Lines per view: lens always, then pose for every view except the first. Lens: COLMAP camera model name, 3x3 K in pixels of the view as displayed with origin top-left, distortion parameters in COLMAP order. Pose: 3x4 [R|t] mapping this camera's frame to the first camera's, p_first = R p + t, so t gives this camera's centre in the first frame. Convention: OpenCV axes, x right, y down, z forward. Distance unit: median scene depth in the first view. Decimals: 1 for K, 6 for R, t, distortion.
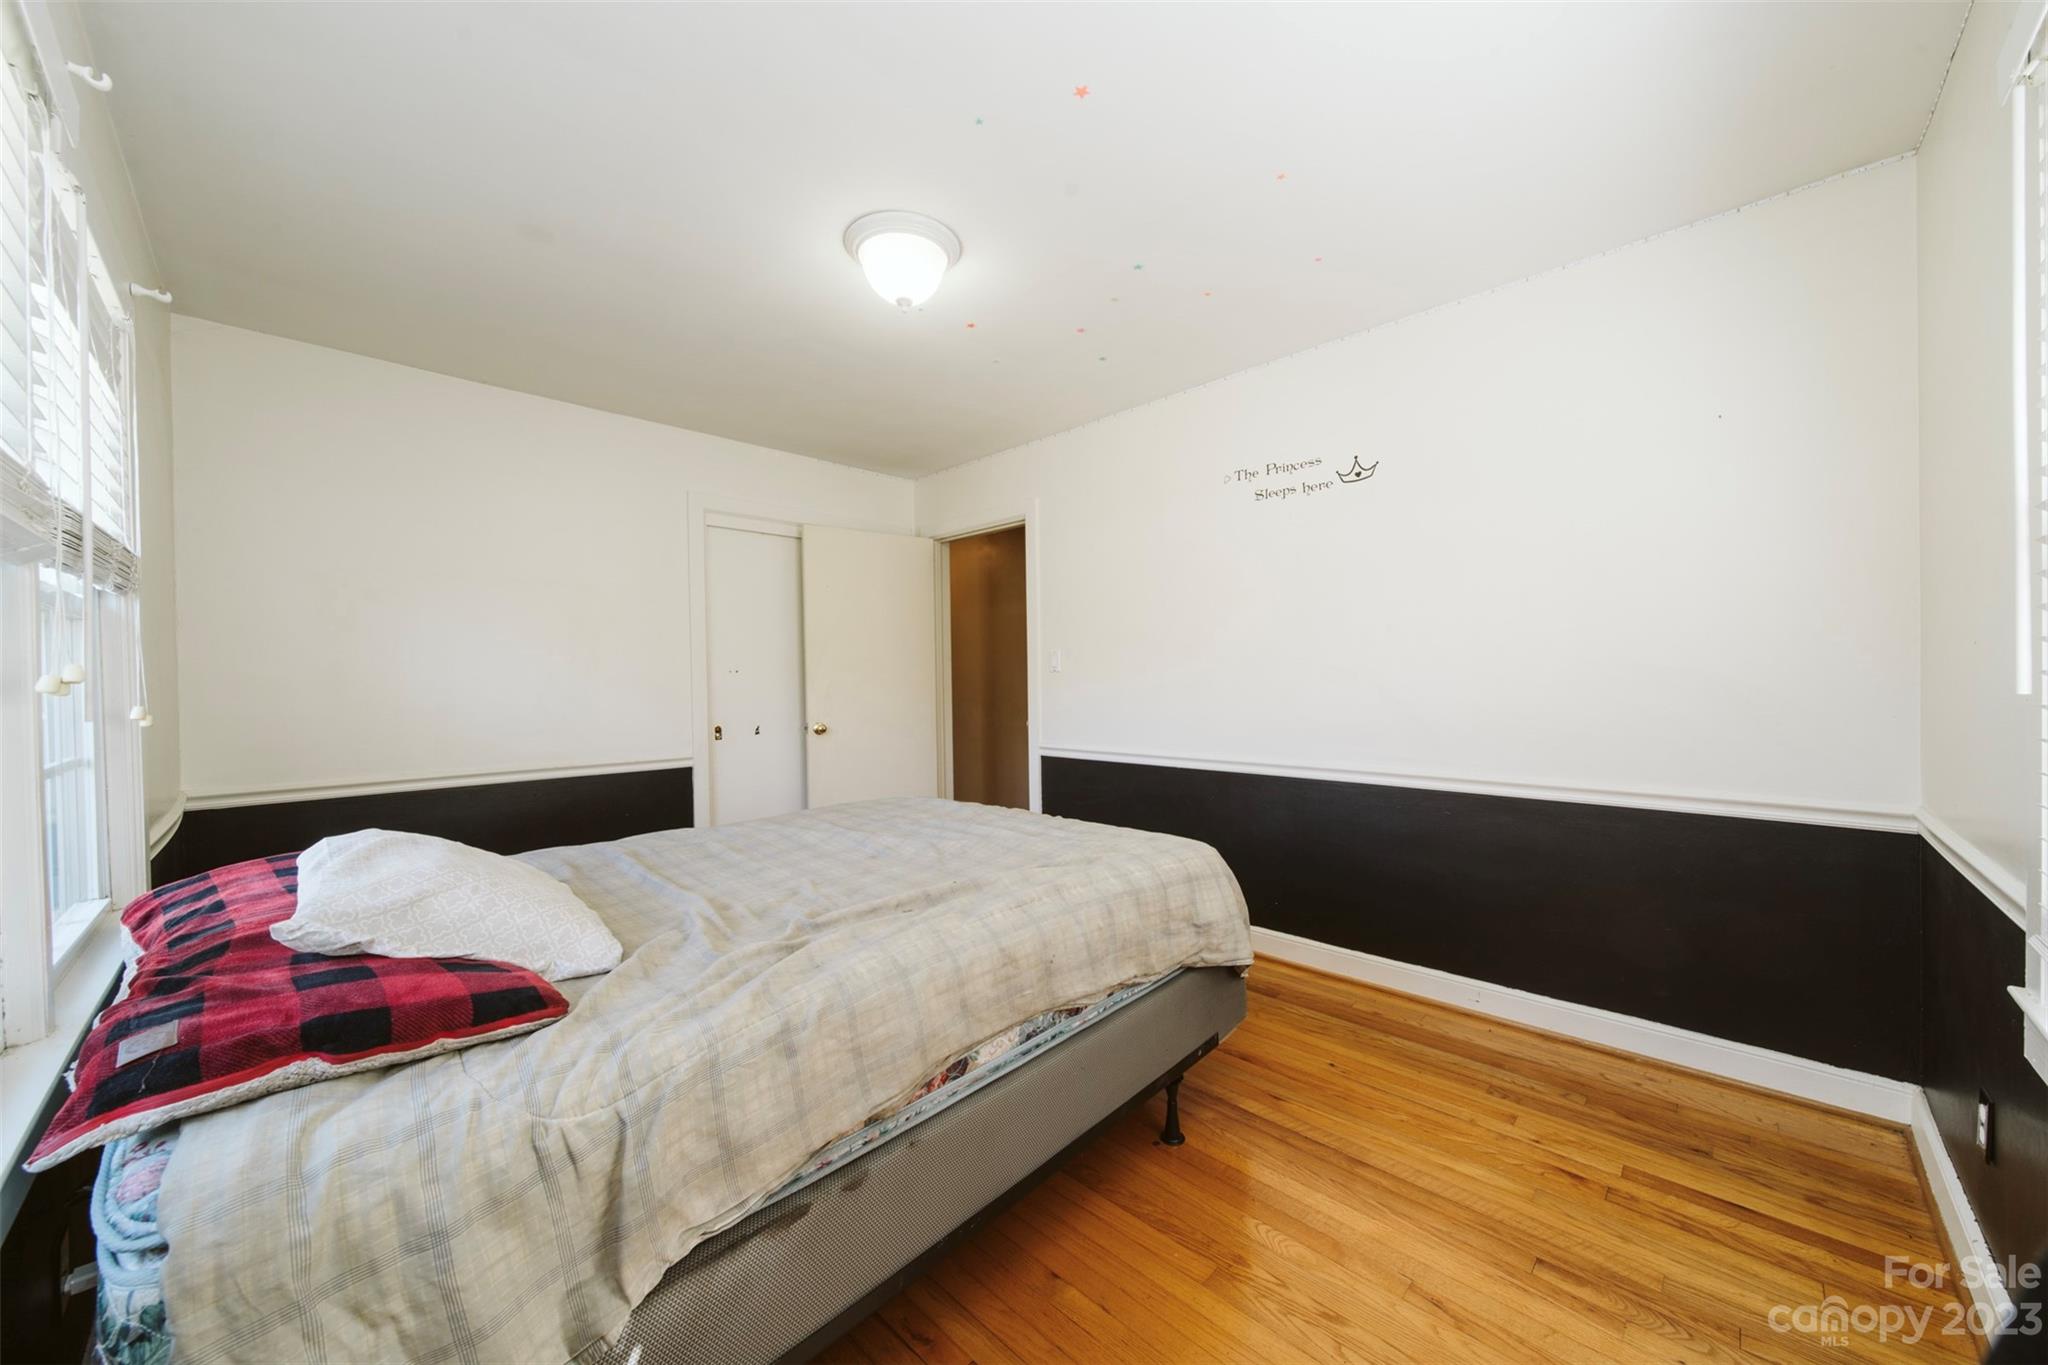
lens RADIAL K [[737.9, 0, 1034.8], [0, 737.9, 685.6], [0, 0, 1]] dist [0.001852, -0.000300]
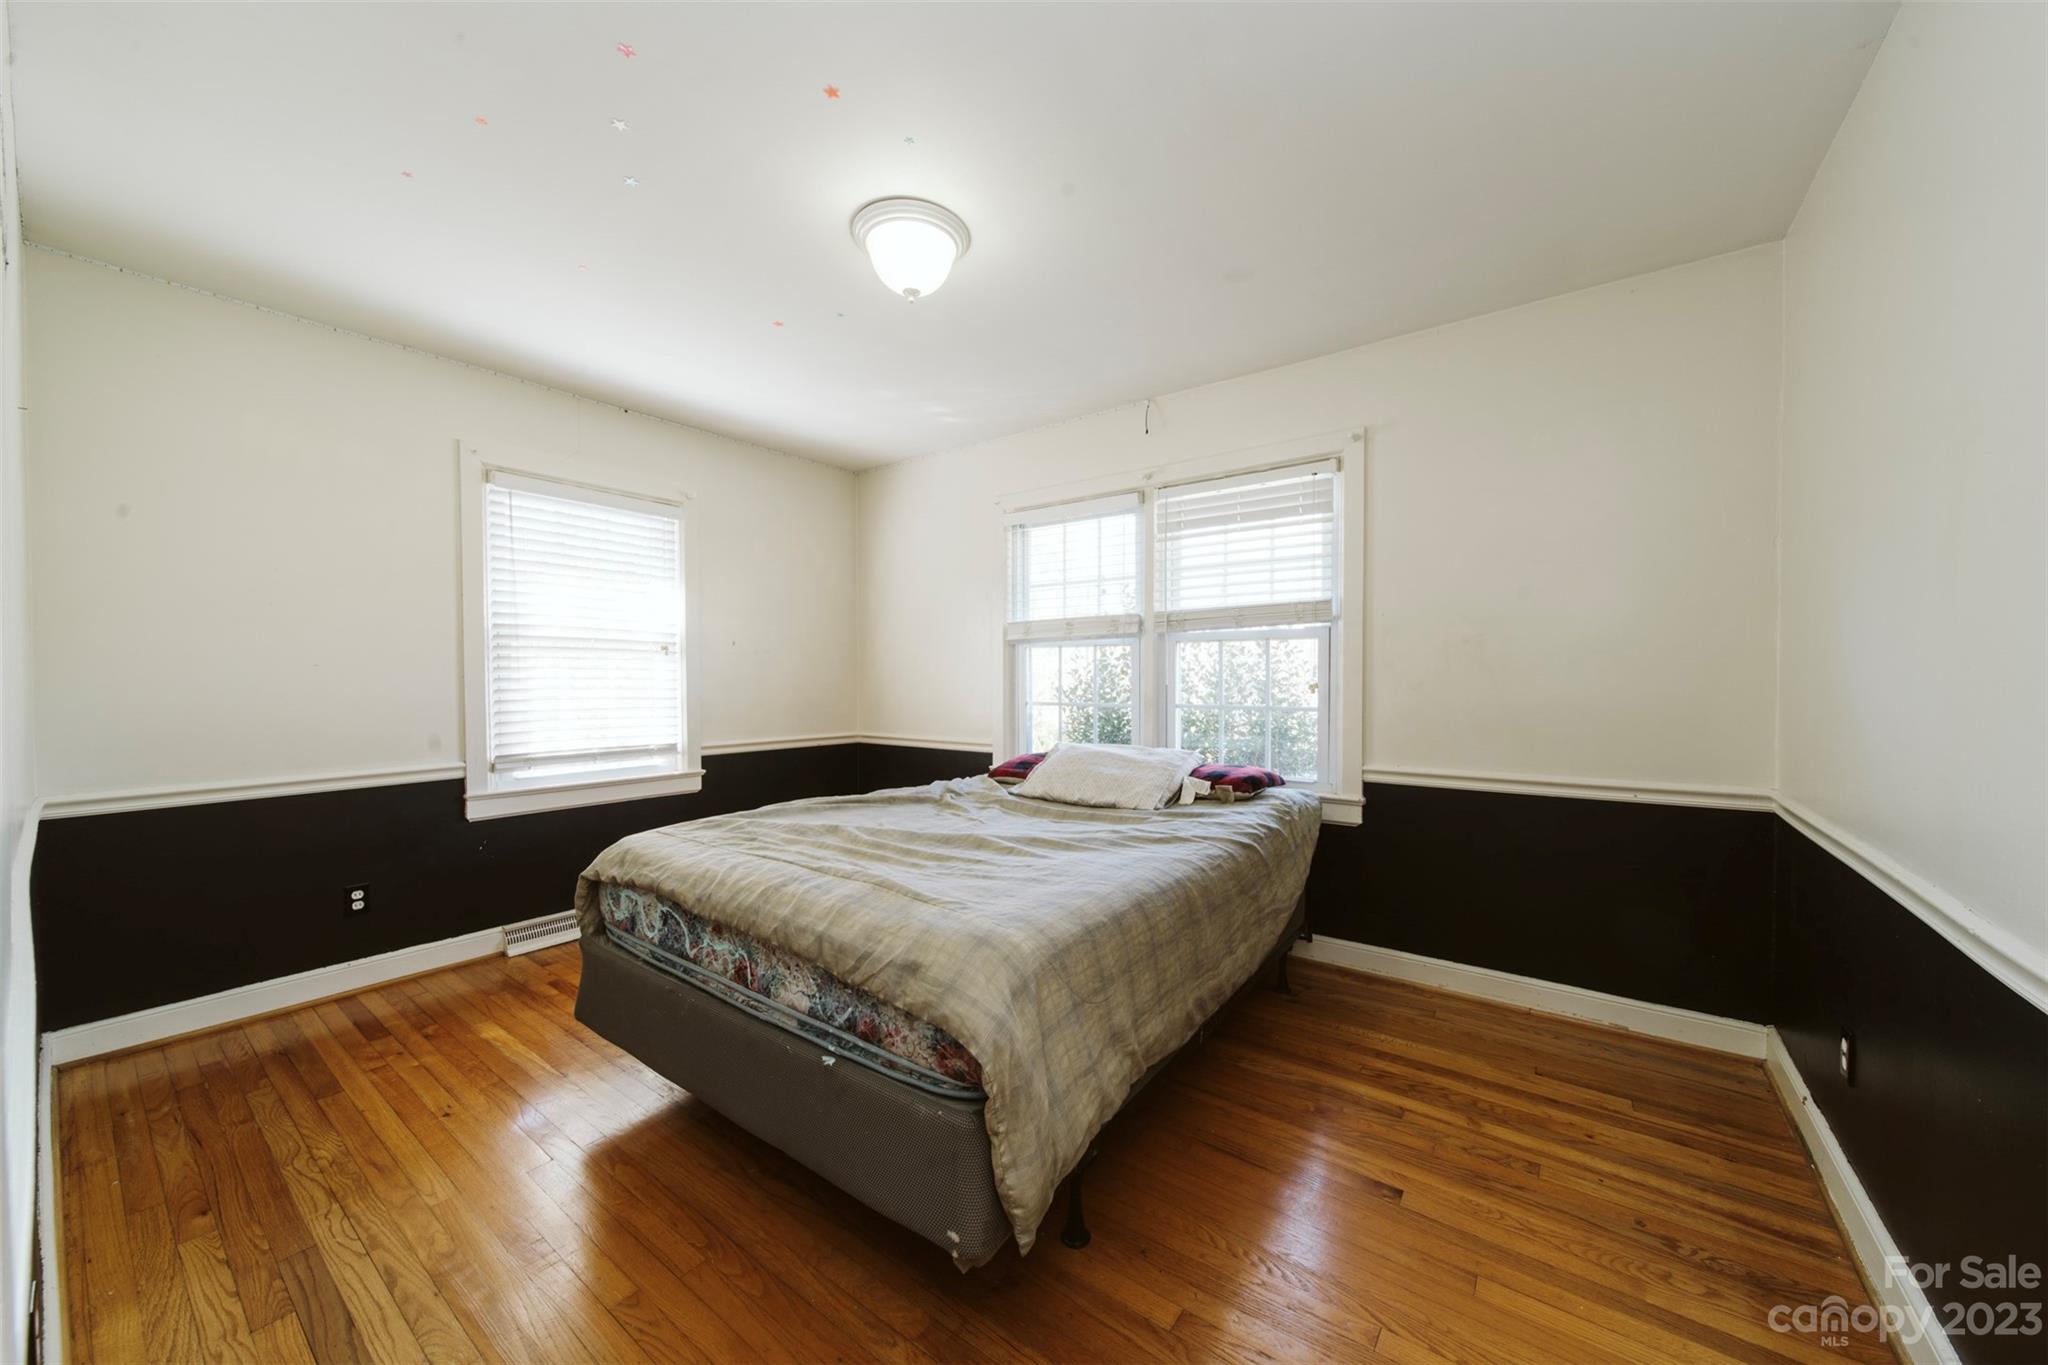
lens RADIAL K [[728.9, 0, 1033.0], [0, 728.9, 683.6], [0, 0, 1]] dist [-0.000556, -0.000188]
pose [[-0.991625, 0.016278, -0.128119, -0.285068], [0.012836, 0.999535, 0.027647, -0.039004], [0.128509, 0.025771, -0.991373, 2.914825]]
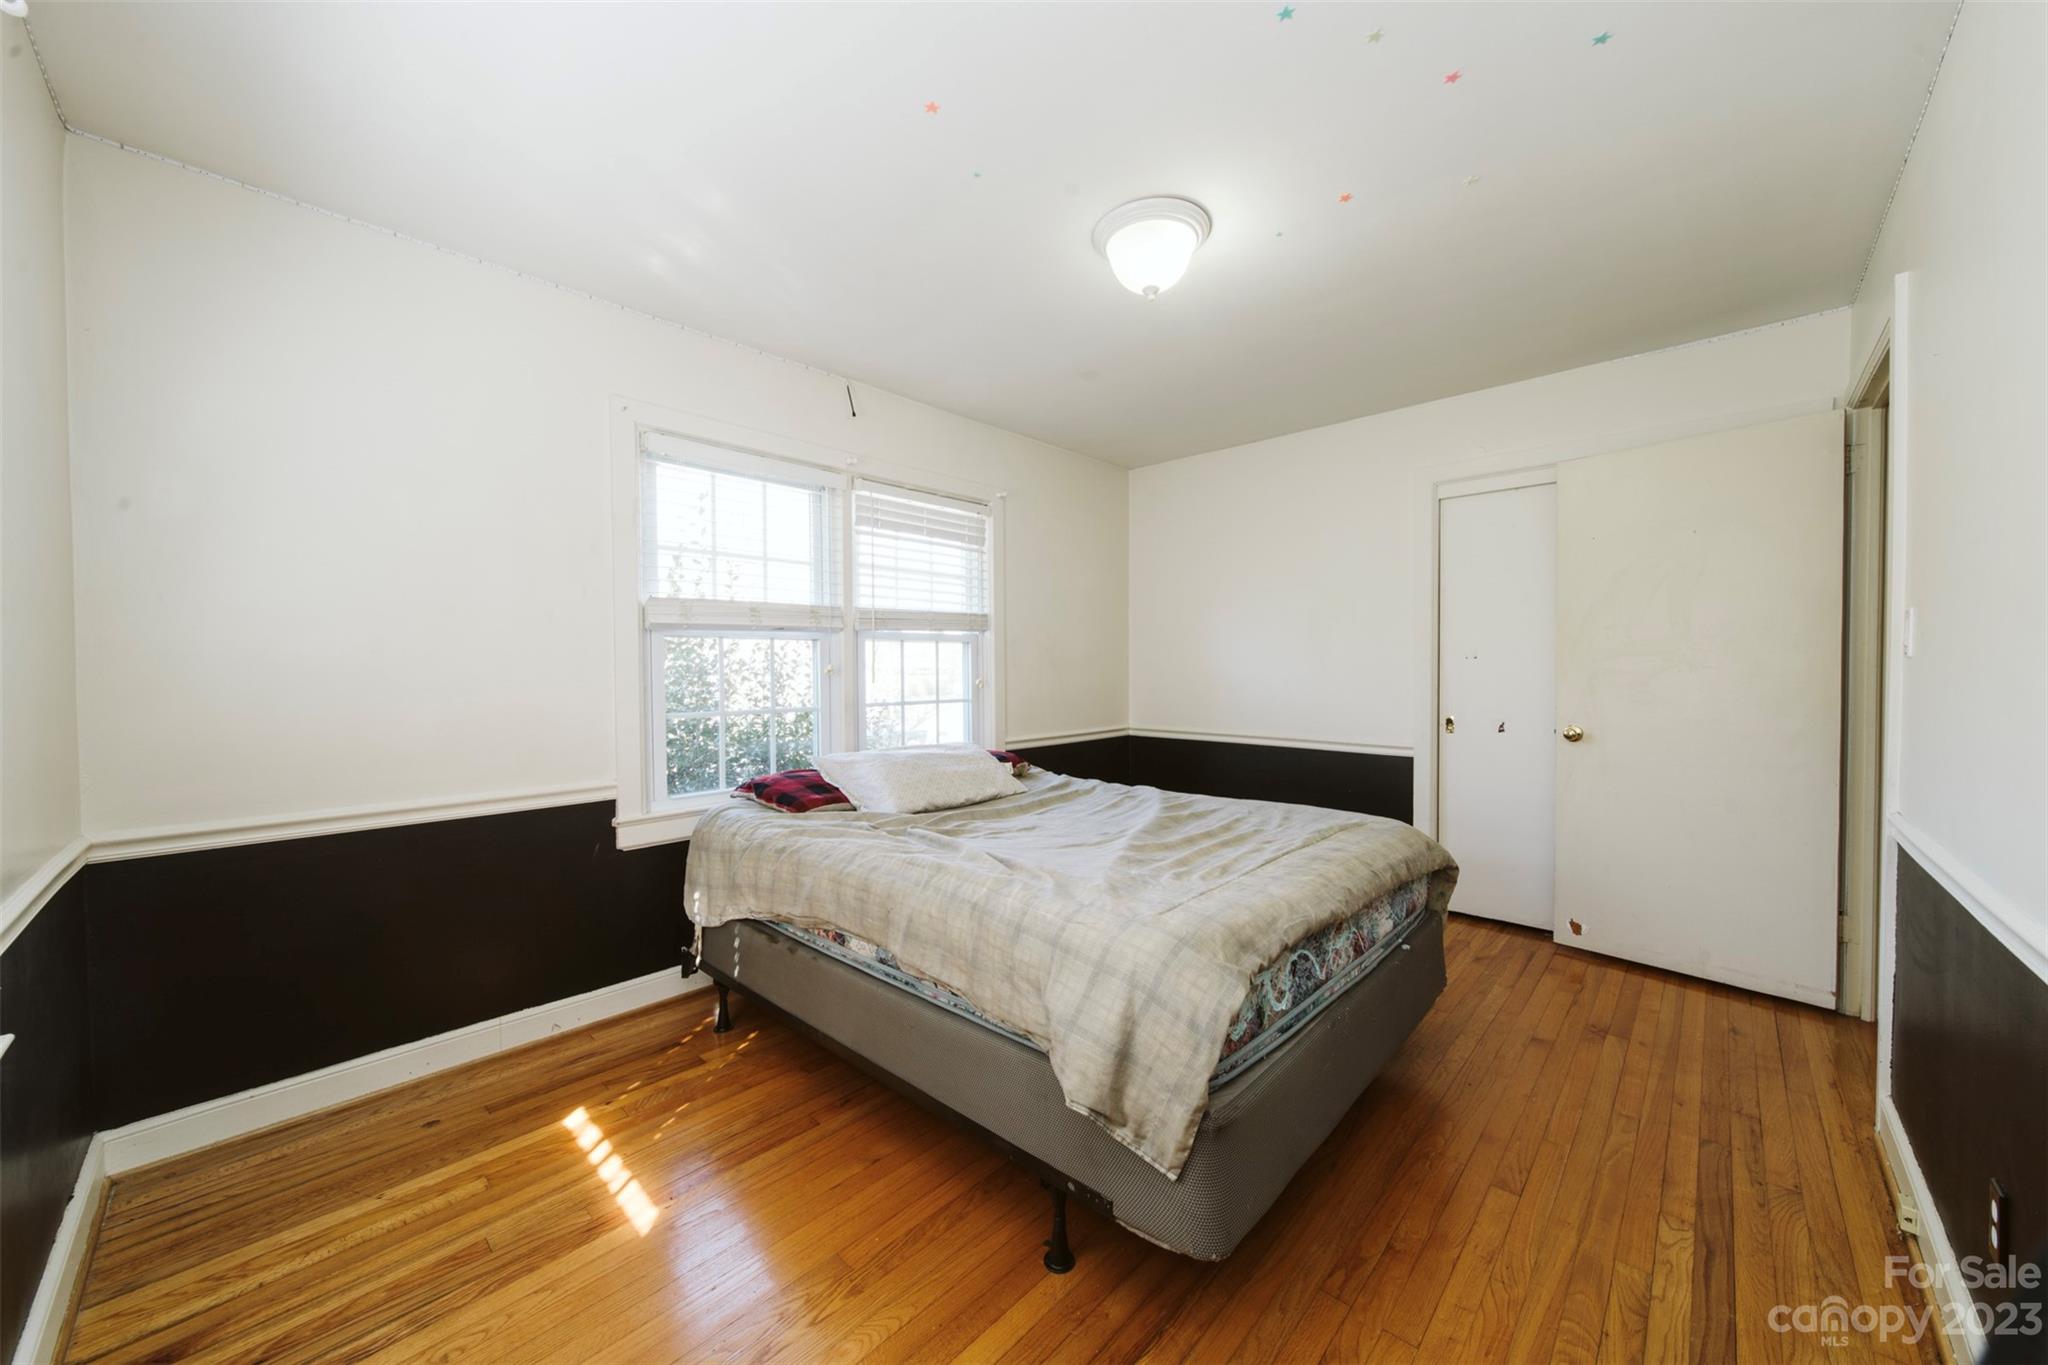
lens RADIAL K [[728.9, 0, 1033.0], [0, 728.9, 683.6], [0, 0, 1]] dist [-0.000556, -0.000188]
pose [[0.006831, 0.029392, -0.999545, 1.195072], [-0.002473, 0.999565, 0.029376, -0.033440], [0.999974, 0.002271, 0.006901, 1.219372]]
